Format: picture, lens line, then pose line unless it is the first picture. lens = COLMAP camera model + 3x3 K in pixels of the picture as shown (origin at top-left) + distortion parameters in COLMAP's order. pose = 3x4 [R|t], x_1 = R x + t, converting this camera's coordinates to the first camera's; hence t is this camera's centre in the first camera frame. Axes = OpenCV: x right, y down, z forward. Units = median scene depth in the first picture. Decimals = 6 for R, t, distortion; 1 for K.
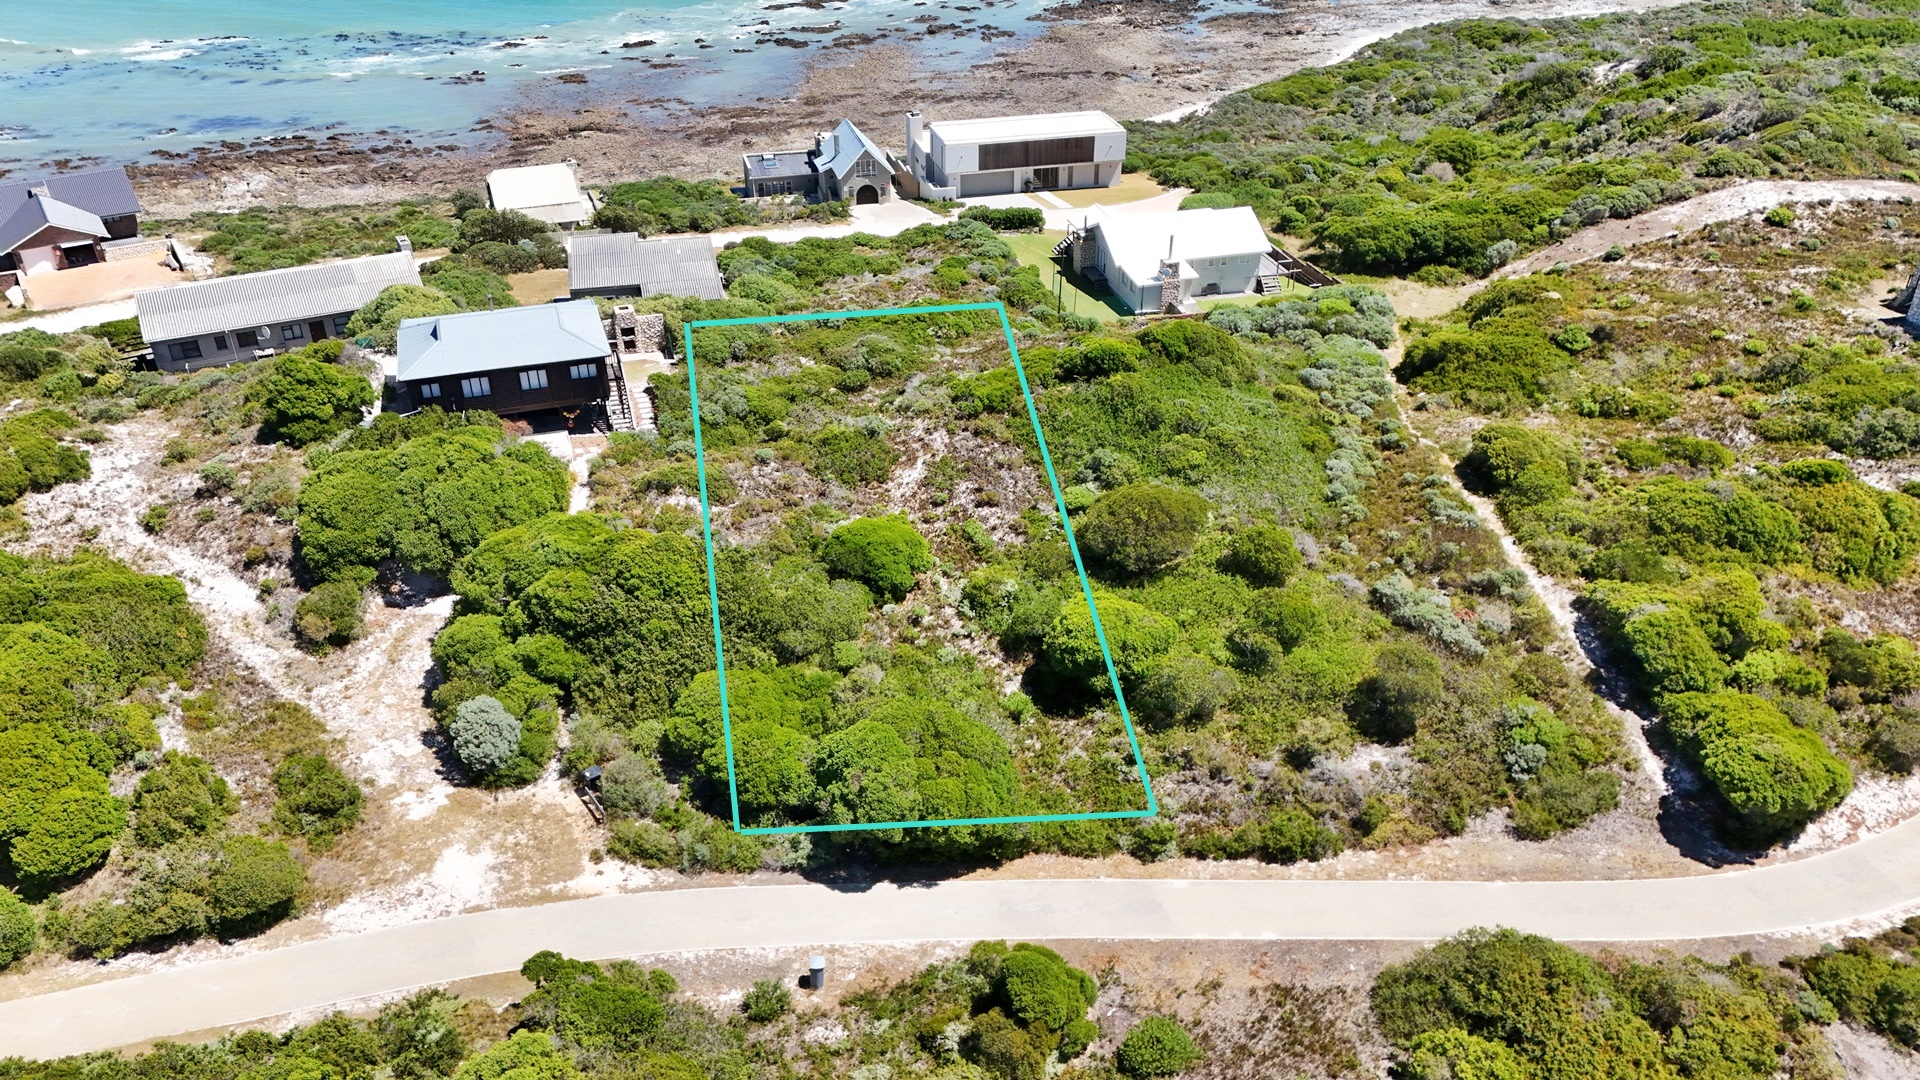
lens RADIAL K [[1408.0, 0, 952.7], [0, 1408.0, 531.2], [0, 0, 1]] dist [0.080872, -0.074315]
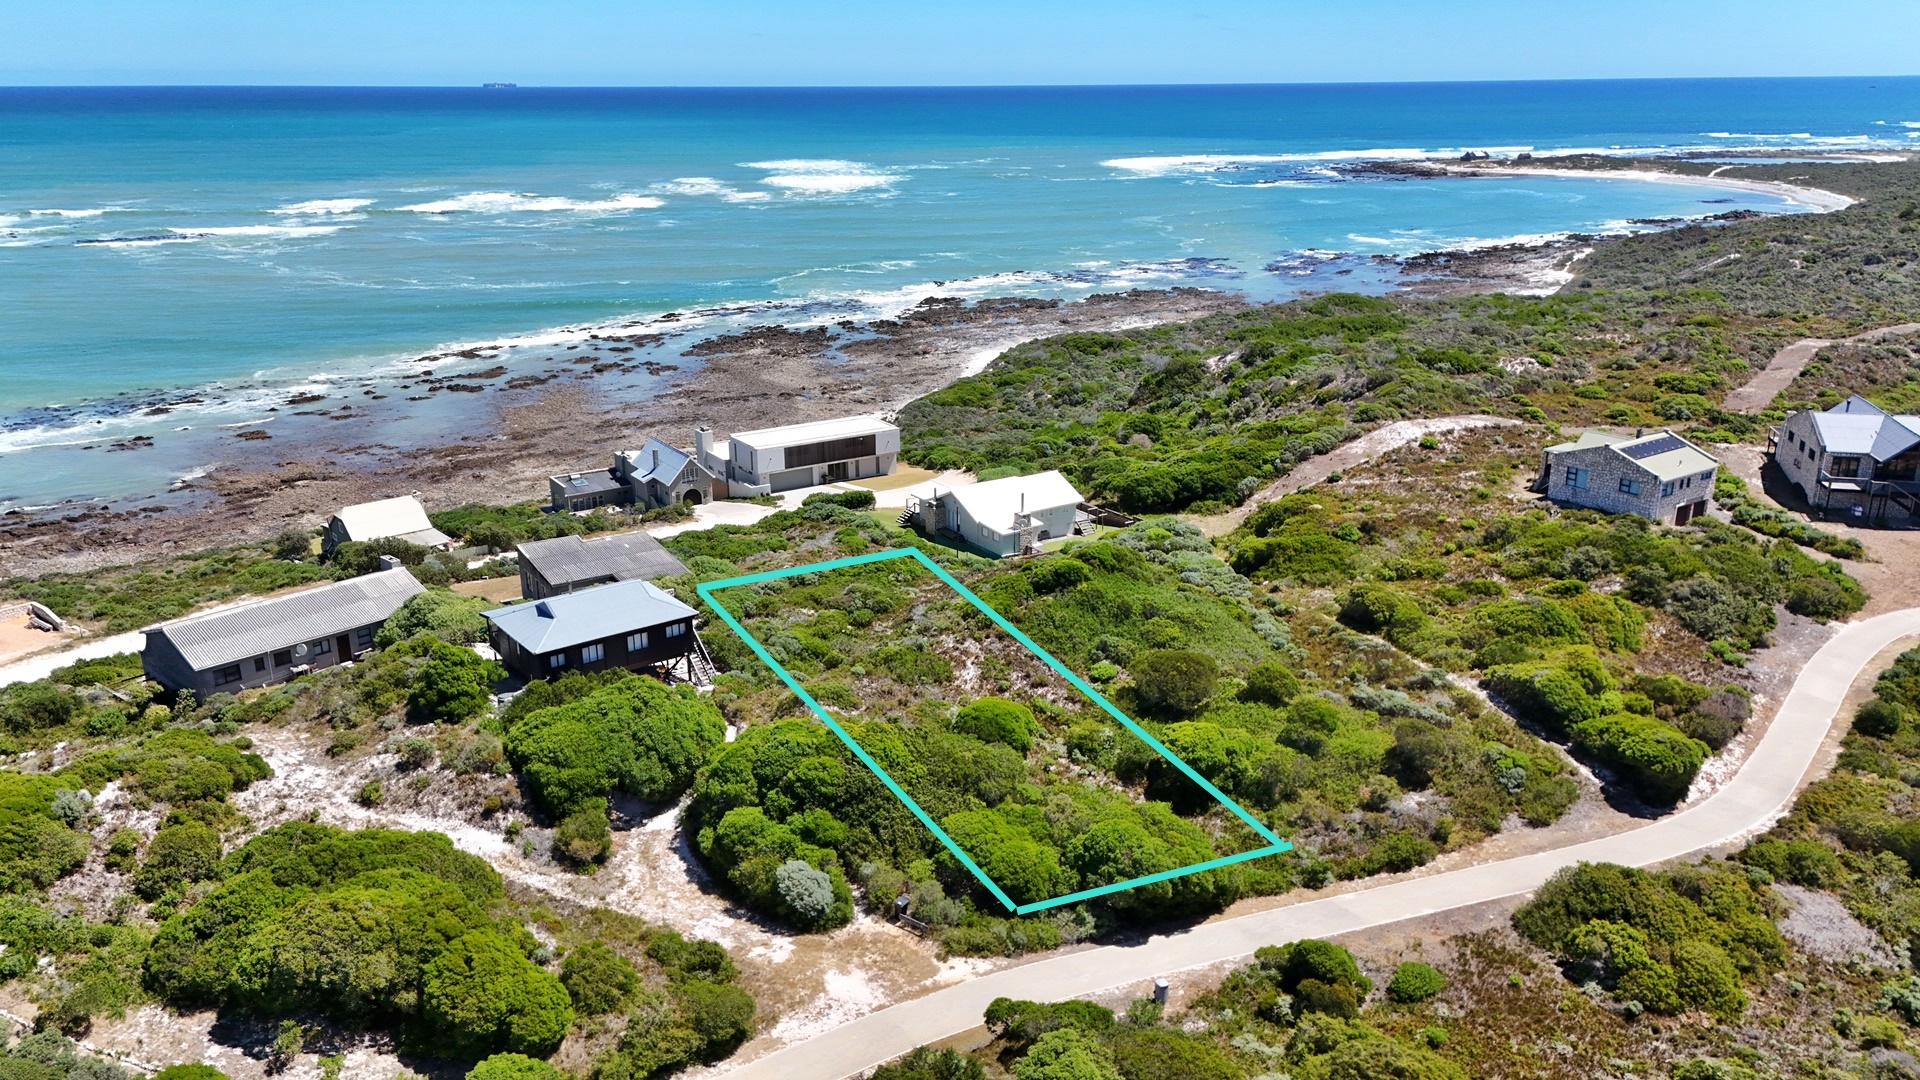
lens RADIAL K [[1408.0, 0, 952.7], [0, 1408.0, 531.2], [0, 0, 1]] dist [0.080872, -0.074315]
pose [[0.945117, -0.099795, 0.311119, -0.425836], [0.165957, 0.966860, -0.194012, 0.078223], [-0.281447, 0.234997, 0.930357, -0.186210]]
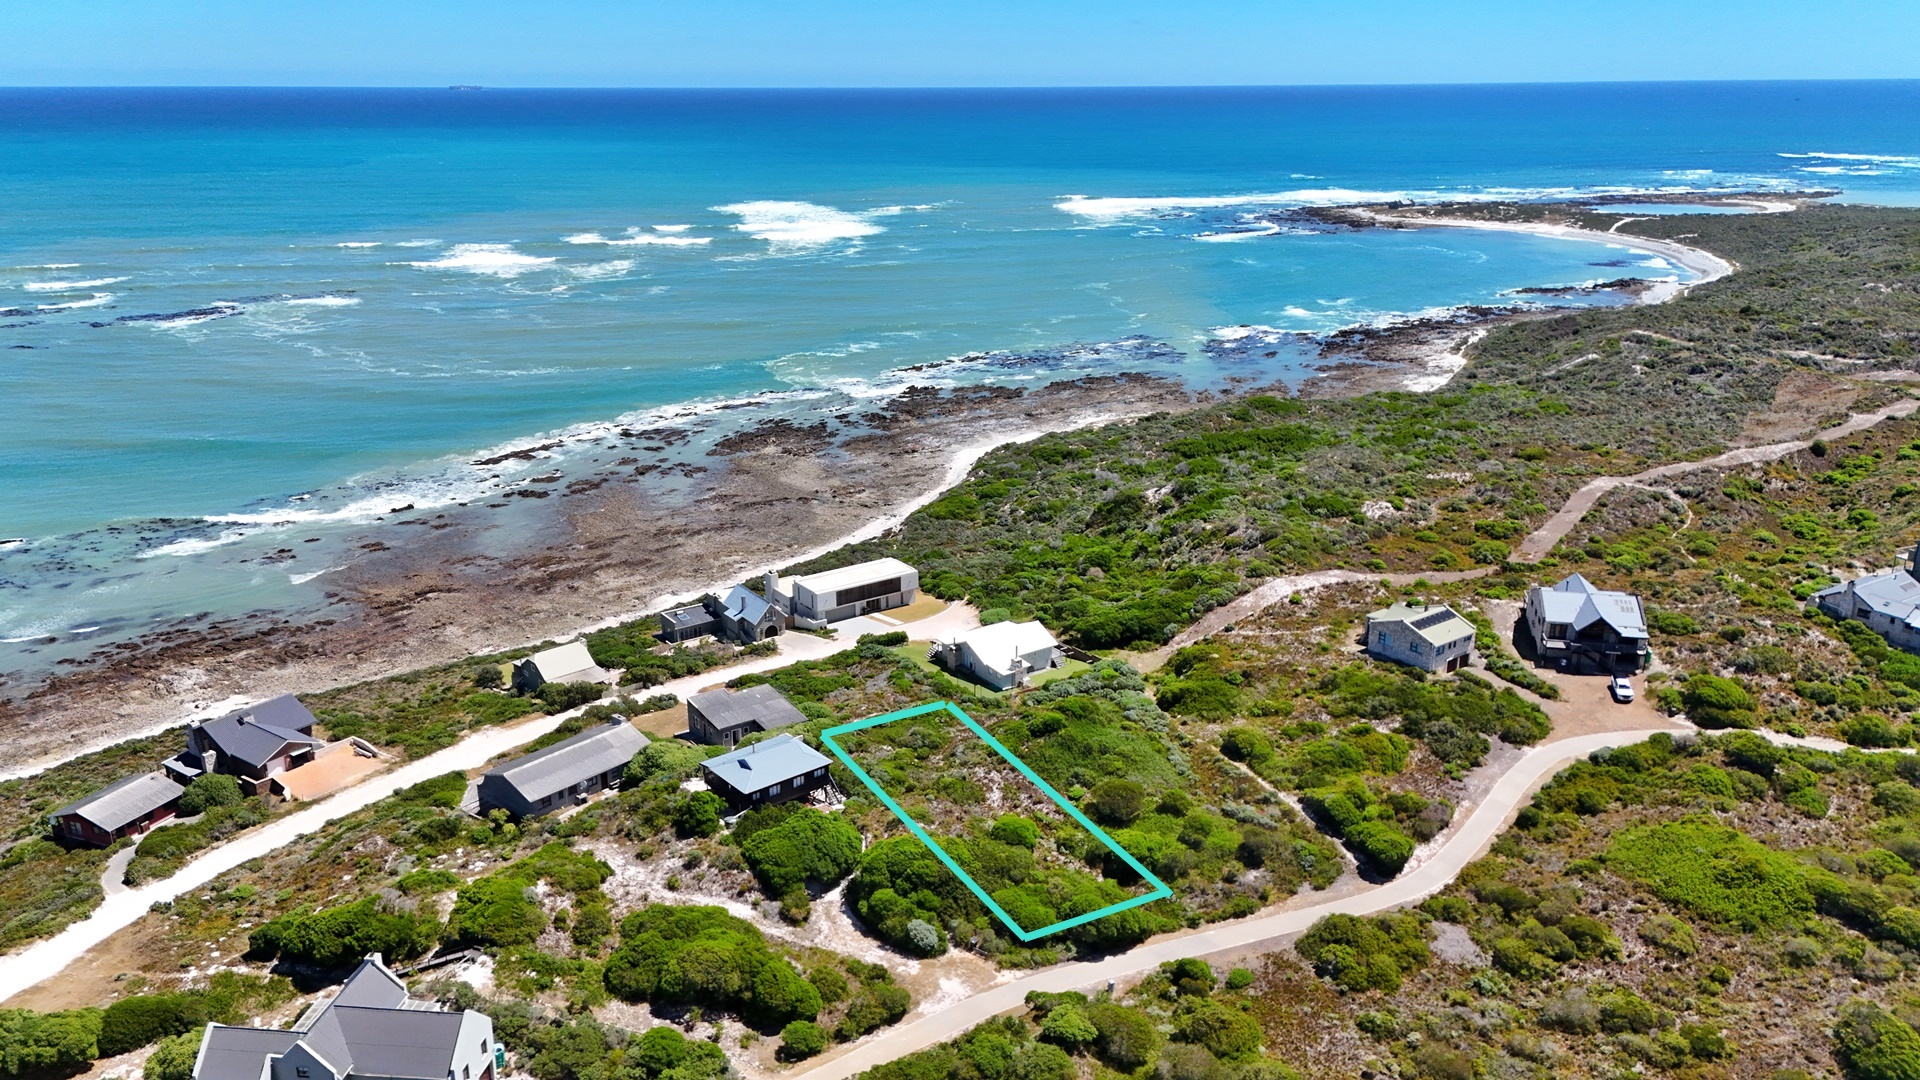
lens RADIAL K [[1405.3, 0, 950.7], [0, 1405.3, 531.9], [0, 0, 1]] dist [0.129194, -0.246943]
pose [[0.934300, -0.108783, 0.339486, -0.763672], [0.180693, 0.965418, -0.187932, -0.037451], [-0.307302, 0.236927, 0.921646, -0.991690]]
